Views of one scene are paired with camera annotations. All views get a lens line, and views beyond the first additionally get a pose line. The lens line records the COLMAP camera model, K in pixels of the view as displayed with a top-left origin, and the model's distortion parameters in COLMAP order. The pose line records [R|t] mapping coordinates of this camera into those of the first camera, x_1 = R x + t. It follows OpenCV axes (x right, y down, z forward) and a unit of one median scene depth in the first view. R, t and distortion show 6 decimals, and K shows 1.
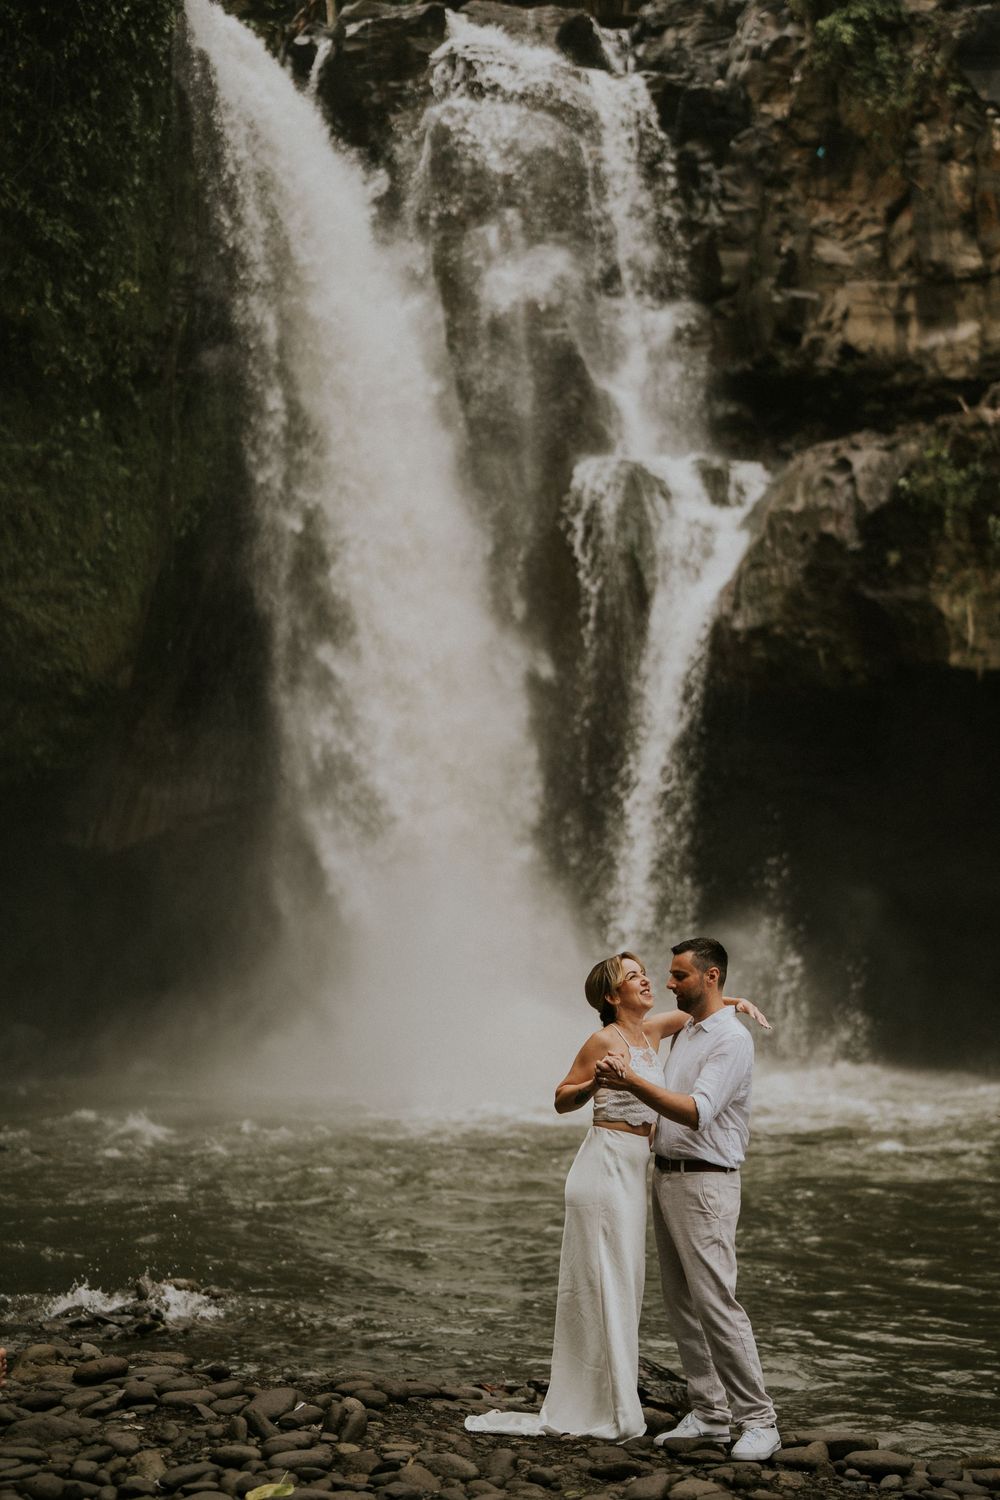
lens RADIAL K [[2392.4, 0, 546.3], [0, 2392.4, 635.7], [0, 0, 1]] dist [-0.049474, 0.068321]
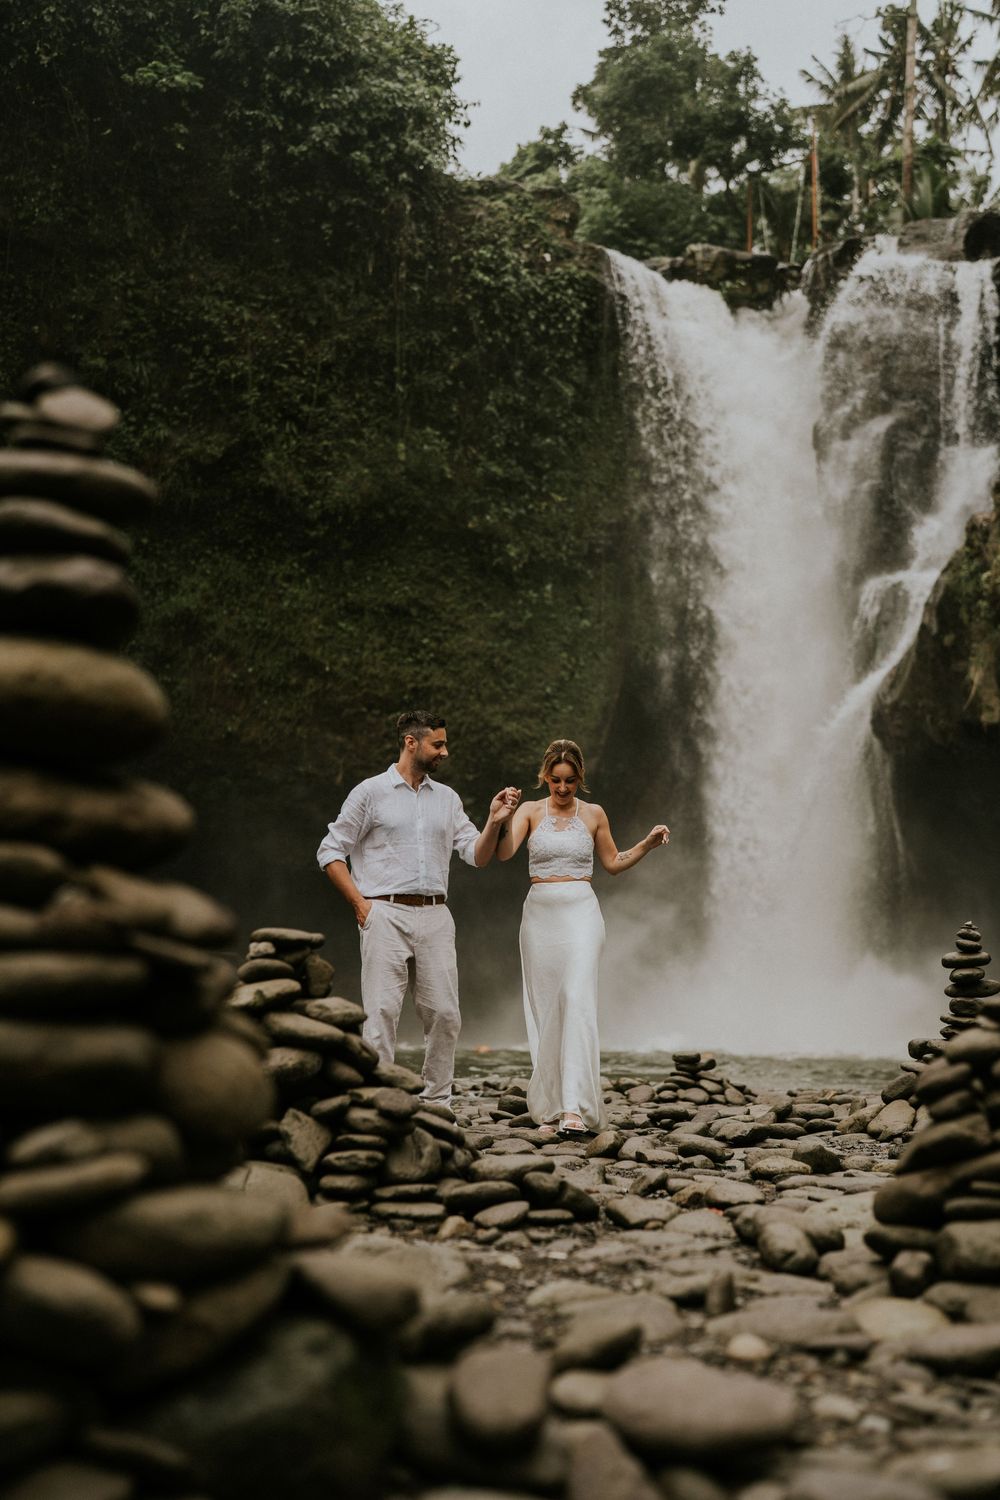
lens RADIAL K [[2063.4, 0, 480.3], [0, 2063.4, 751.6], [0, 0, 1]] dist [-0.175739, 1.018728]
pose [[0.747177, -0.055542, -0.662301, 0.588095], [0.054232, 0.998274, -0.022536, 0.032614], [0.662409, -0.019080, 0.748899, 0.026590]]
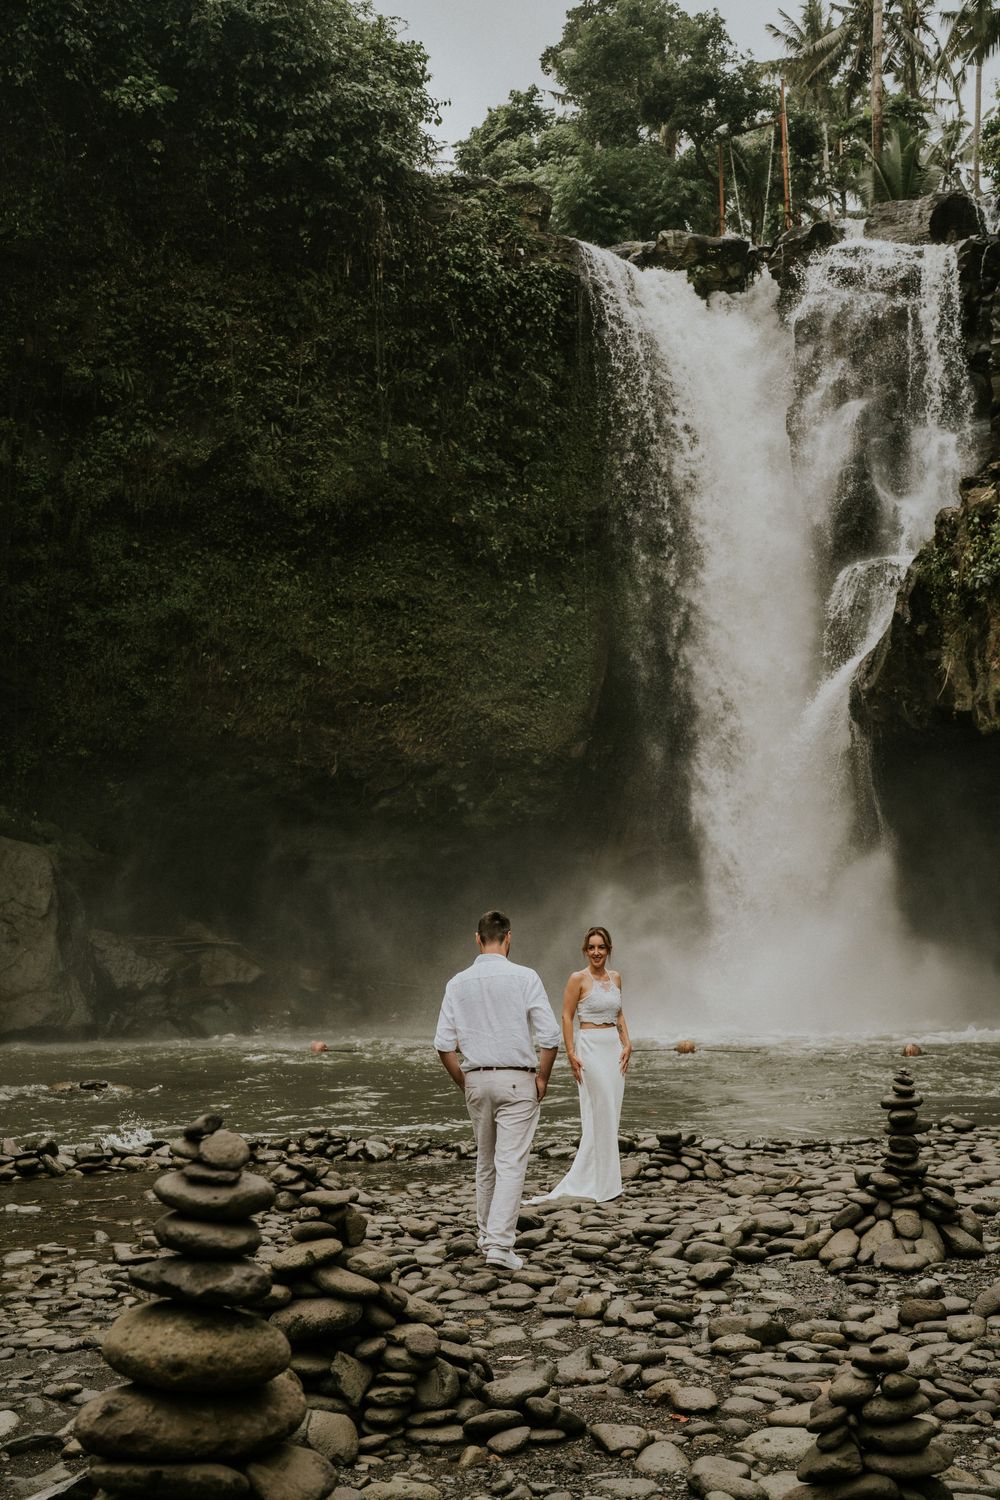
lens RADIAL K [[2062.9, 0, 495.7], [0, 2062.9, 755.5], [0, 0, 1]] dist [-0.170585, 1.060151]
pose [[0.753431, -0.059619, -0.654818, 0.609072], [0.085630, 0.996296, 0.007817, 0.006648], [0.651927, -0.061962, 0.755746, 0.005154]]
